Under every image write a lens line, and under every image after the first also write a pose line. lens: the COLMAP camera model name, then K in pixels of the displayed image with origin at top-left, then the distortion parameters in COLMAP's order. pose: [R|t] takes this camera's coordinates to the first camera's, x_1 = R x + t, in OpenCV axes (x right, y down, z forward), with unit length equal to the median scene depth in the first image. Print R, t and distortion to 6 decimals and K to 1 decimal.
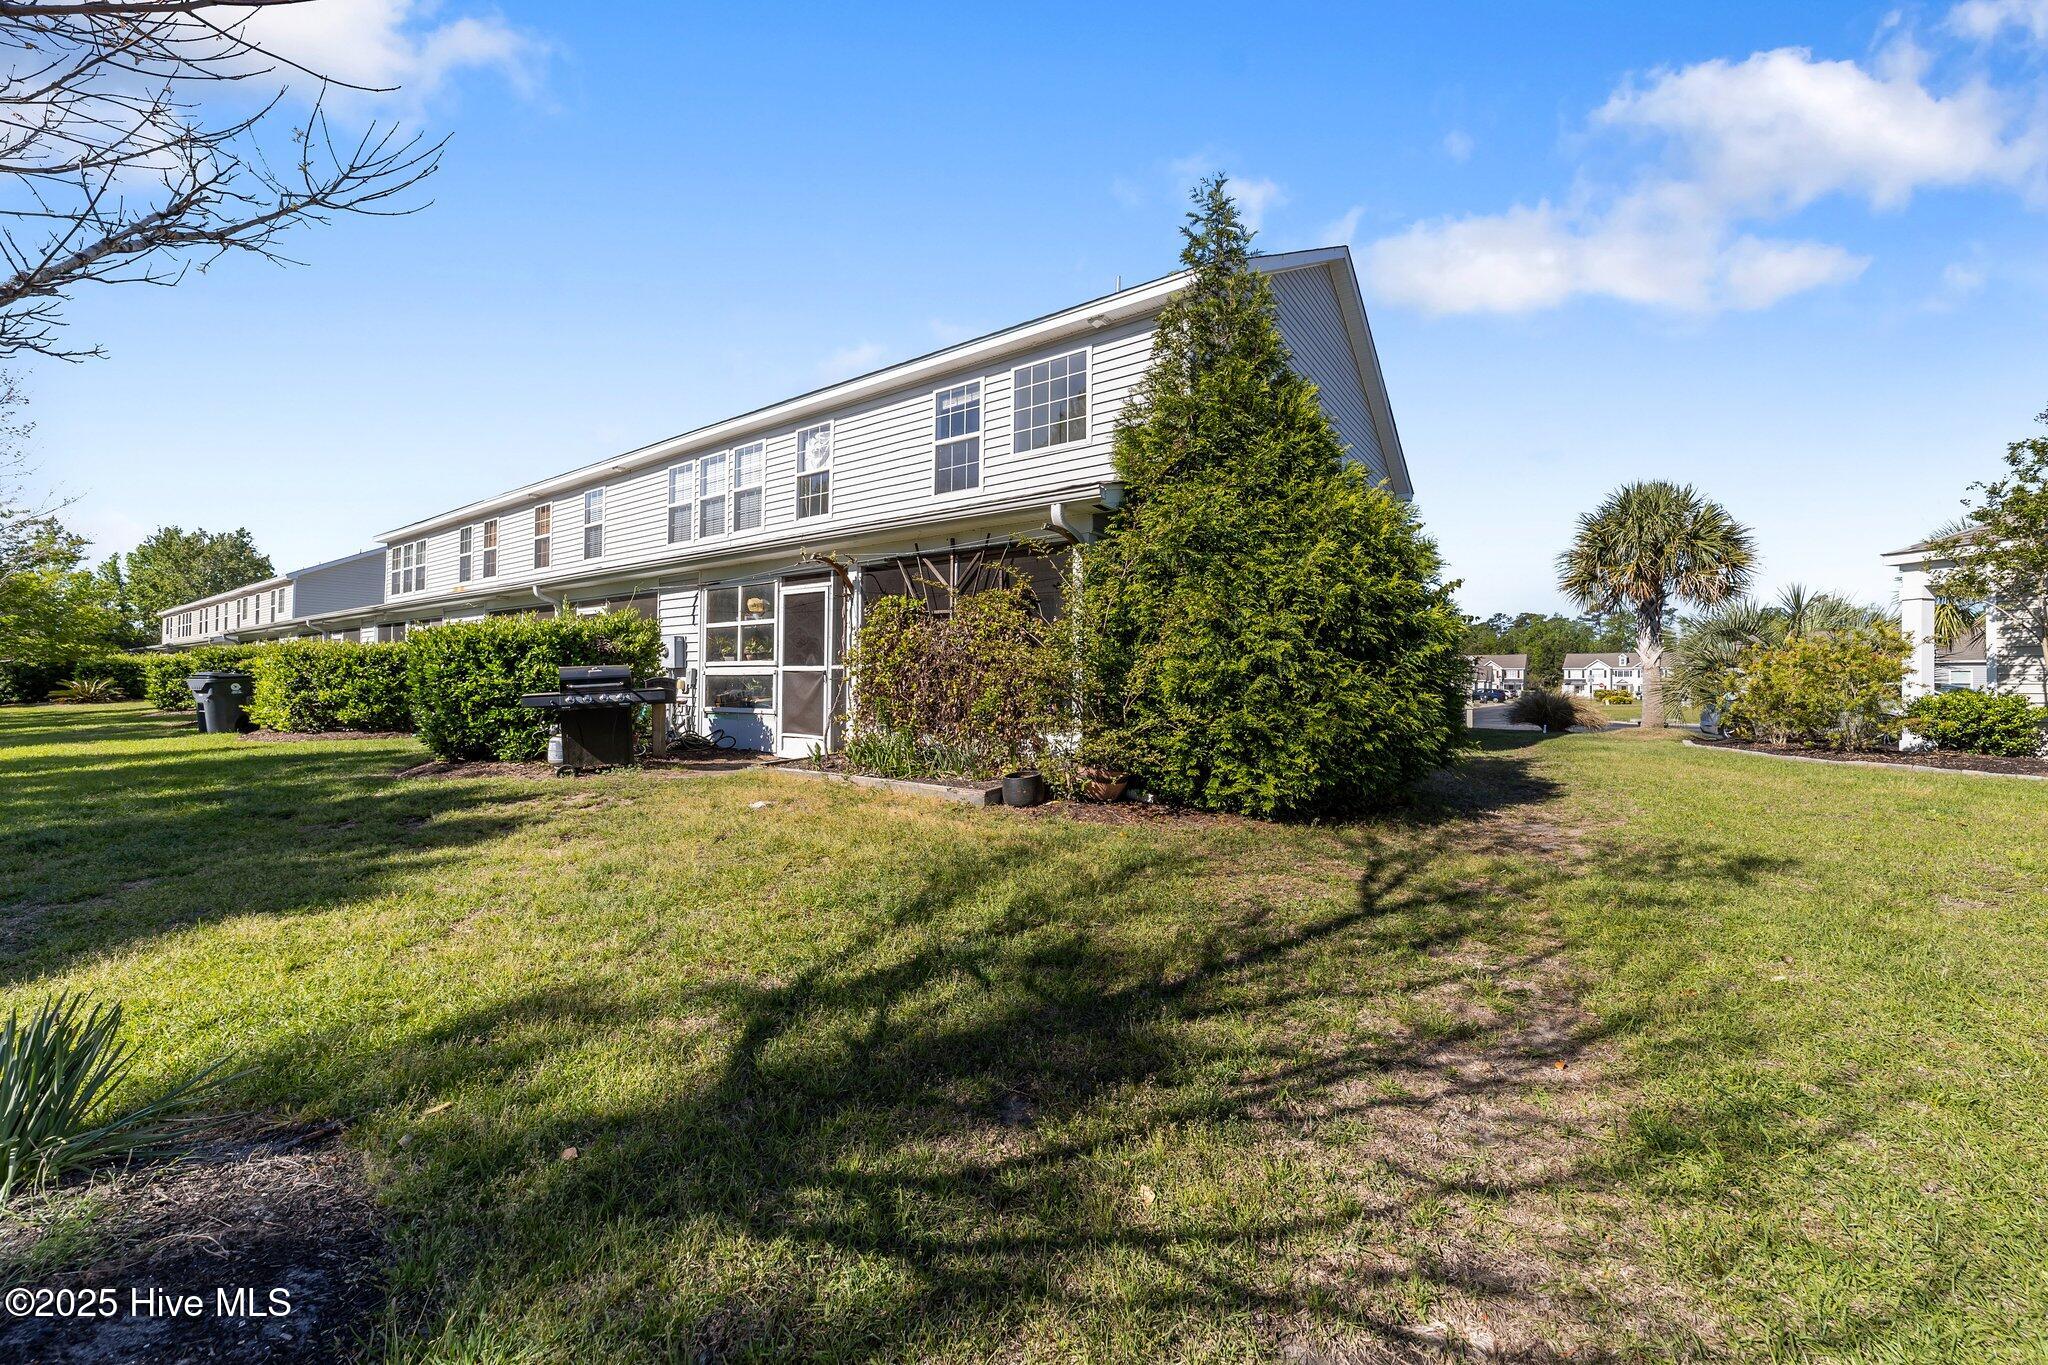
lens RADIAL K [[814.2, 0, 1036.4], [0, 814.2, 672.9], [0, 0, 1]] dist [-0.003521, 0.000137]
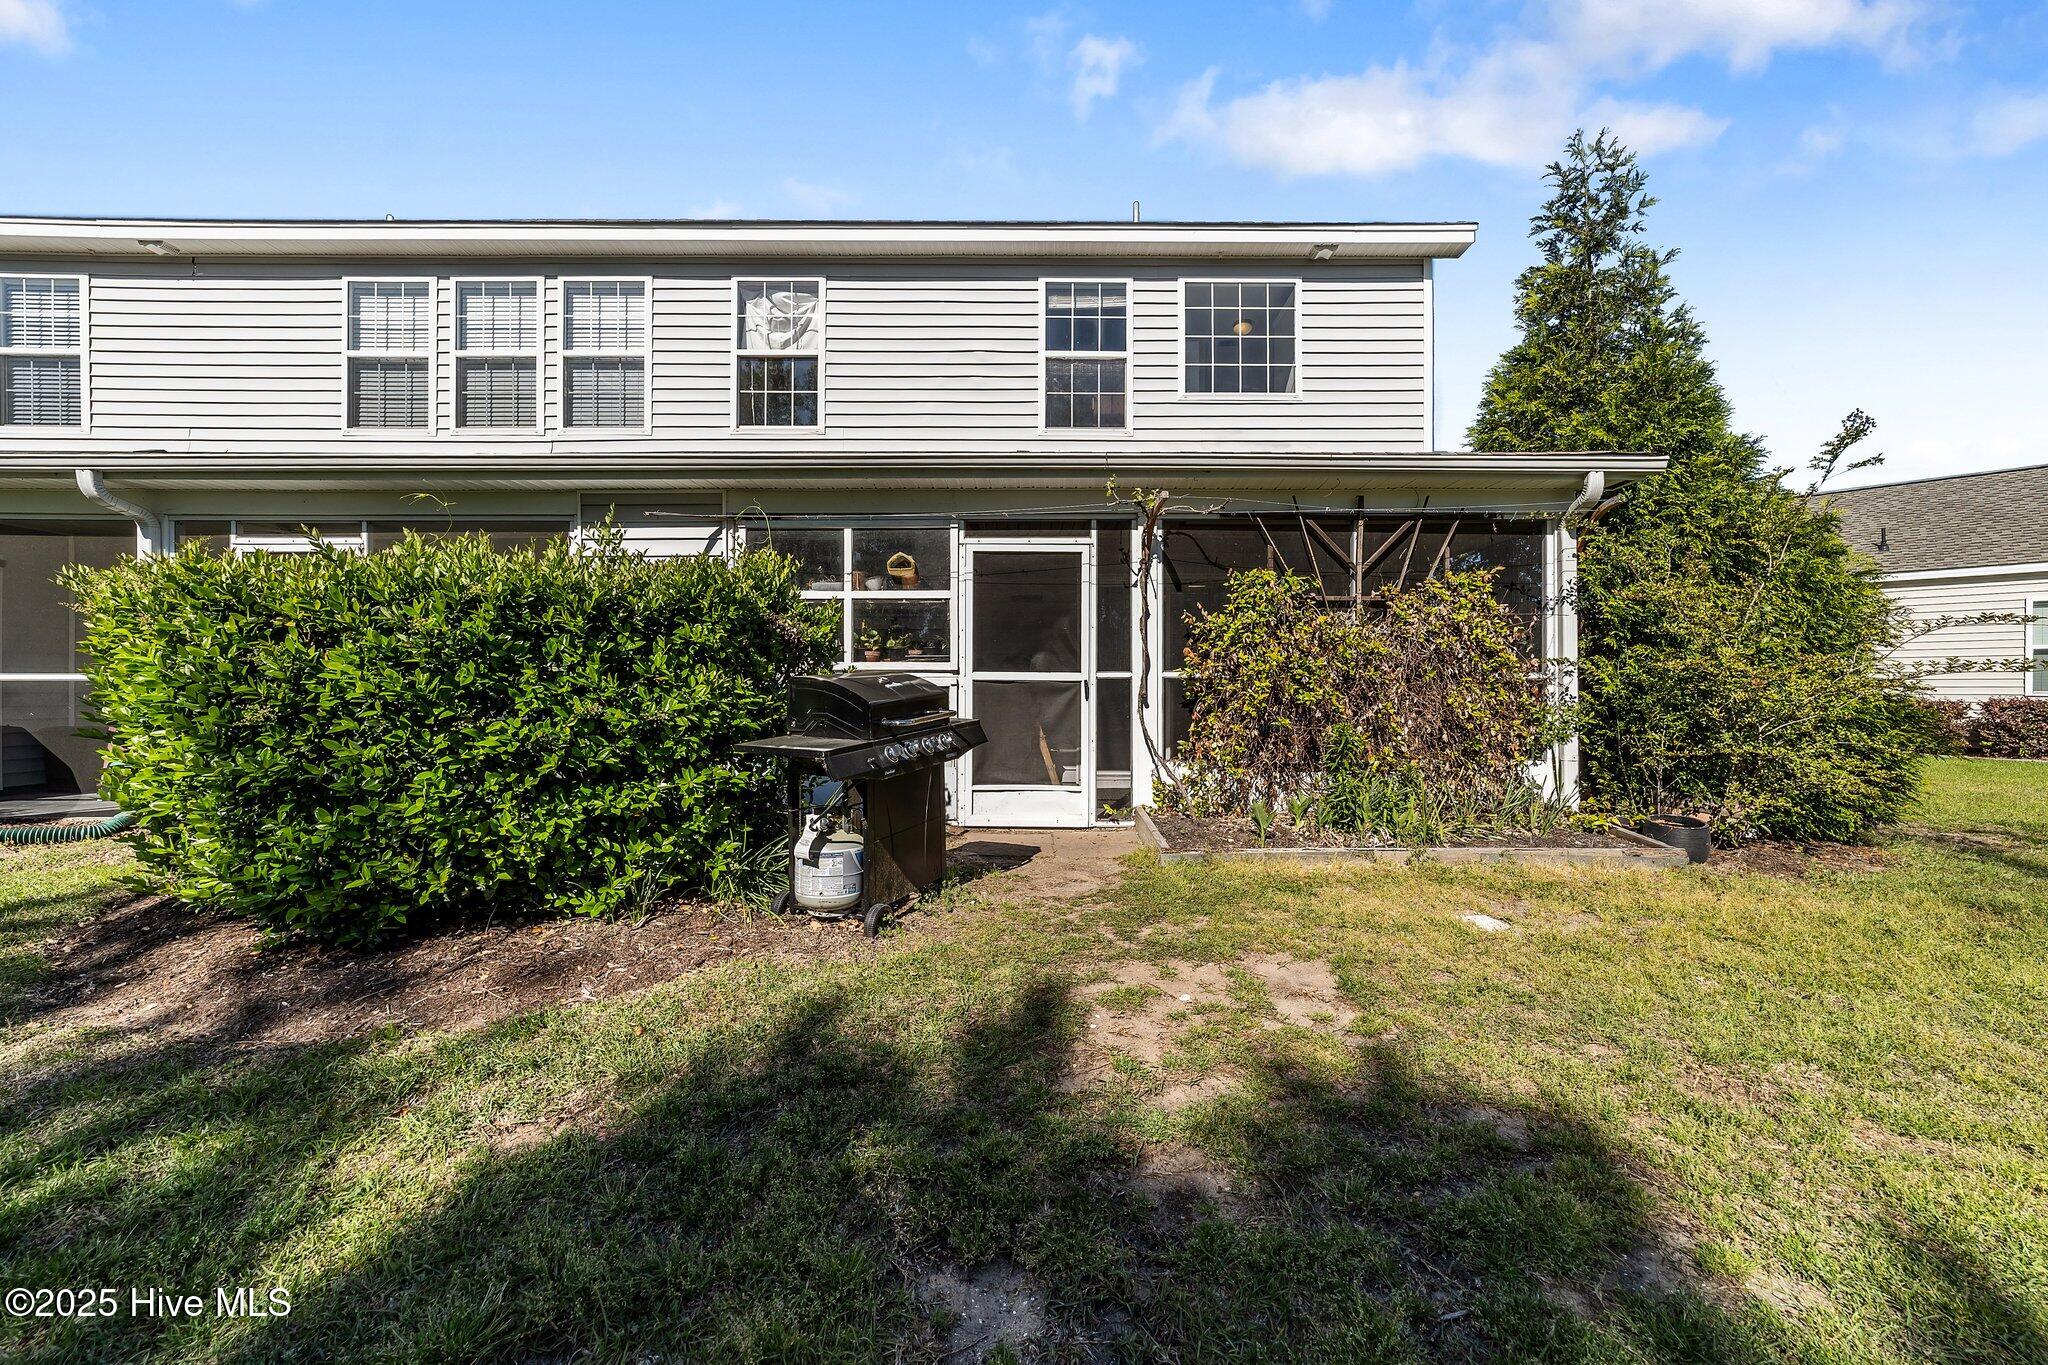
lens RADIAL K [[814.2, 0, 1023.1], [0, 814.2, 690.2], [0, 0, 1]] dist [-0.003521, 0.000137]
pose [[0.804778, -0.008477, 0.593515, -0.575412], [-0.005692, 0.999742, 0.021997, -0.007630], [-0.593549, -0.021081, 0.804522, 0.453582]]
